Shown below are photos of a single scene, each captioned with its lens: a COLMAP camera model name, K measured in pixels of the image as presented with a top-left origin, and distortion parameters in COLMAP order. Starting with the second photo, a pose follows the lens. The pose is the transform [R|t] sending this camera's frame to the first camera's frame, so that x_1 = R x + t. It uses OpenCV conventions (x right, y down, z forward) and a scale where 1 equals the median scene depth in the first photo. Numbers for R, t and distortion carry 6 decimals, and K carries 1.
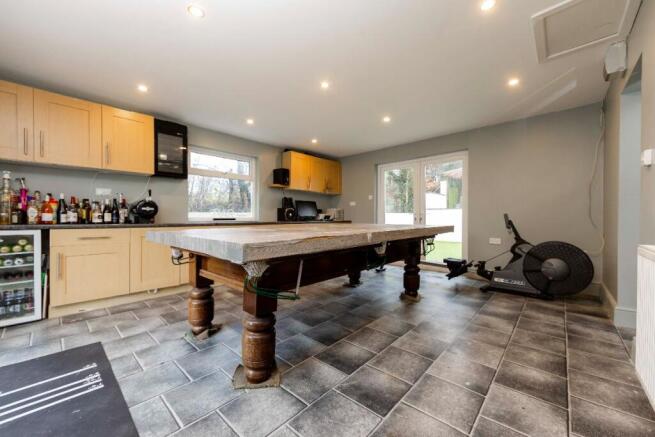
lens RADIAL K [[261.4, 0, 330.4], [0, 261.4, 218.6], [0, 0, 1]] dist [-0.013669, -0.000291]
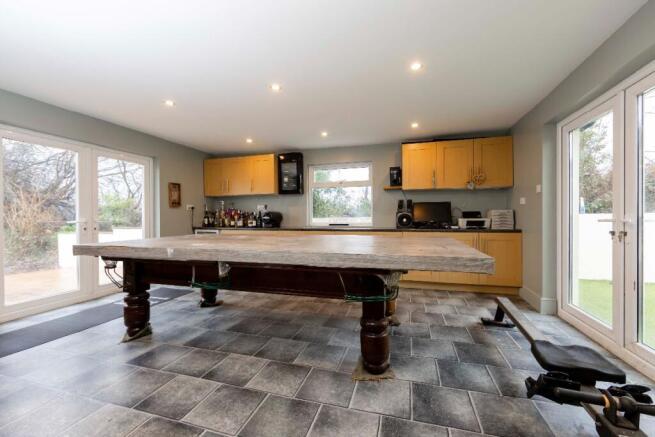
lens RADIAL K [[261.4, 0, 330.3], [0, 261.4, 218.3], [0, 0, 1]] dist [-0.013669, -0.000291]
pose [[0.442233, -0.003557, -0.896893, 0.784146], [-0.002263, 0.999985, -0.005082, -0.027341], [0.896897, 0.004277, 0.442218, 0.669917]]
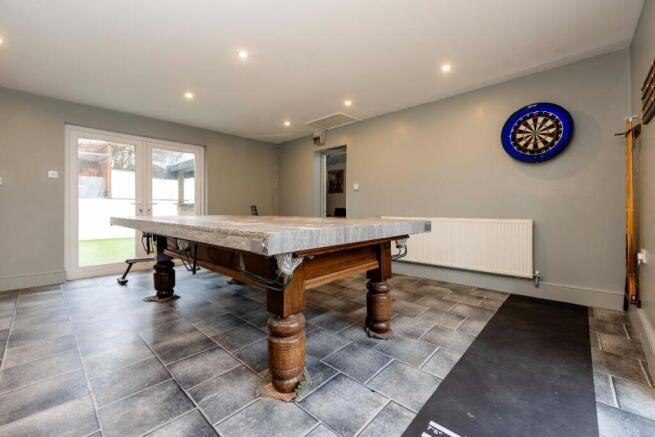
lens RADIAL K [[261.4, 0, 331.6], [0, 261.4, 215.6], [0, 0, 1]] dist [-0.013669, -0.000291]
pose [[0.003096, -0.028222, 0.999597, -0.792746], [-0.000226, 0.999602, 0.028223, -0.004673], [-0.999995, -0.000314, 0.003089, 0.619037]]
